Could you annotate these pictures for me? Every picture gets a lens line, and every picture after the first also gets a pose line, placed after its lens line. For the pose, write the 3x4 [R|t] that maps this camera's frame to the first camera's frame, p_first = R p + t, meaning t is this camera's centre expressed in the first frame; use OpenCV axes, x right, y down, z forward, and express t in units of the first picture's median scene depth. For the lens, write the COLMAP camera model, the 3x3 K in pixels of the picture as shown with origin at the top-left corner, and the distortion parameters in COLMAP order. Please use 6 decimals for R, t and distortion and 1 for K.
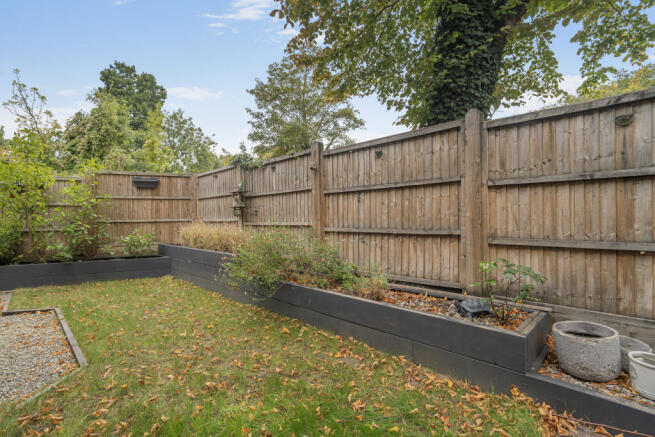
lens RADIAL K [[308.1, 0, 328.4], [0, 308.1, 217.3], [0, 0, 1]] dist [-0.004846, 0.000569]
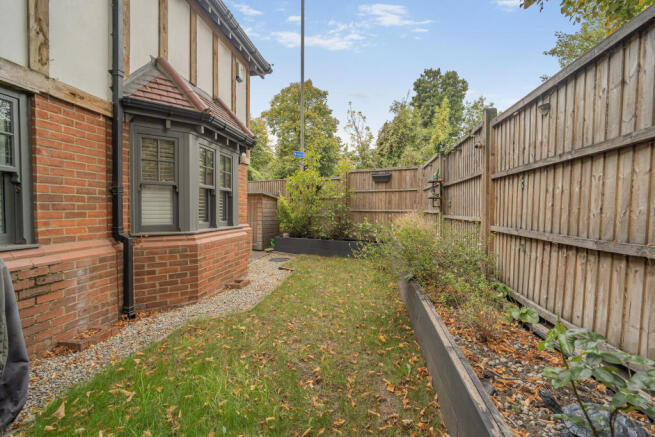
lens RADIAL K [[308.1, 0, 328.4], [0, 308.1, 217.3], [0, 0, 1]] dist [-0.004846, 0.000569]
pose [[0.596336, 0.037630, -0.801853, 0.202293], [-0.010838, 0.999187, 0.038830, -0.006028], [0.802662, -0.014465, 0.596259, 0.152359]]
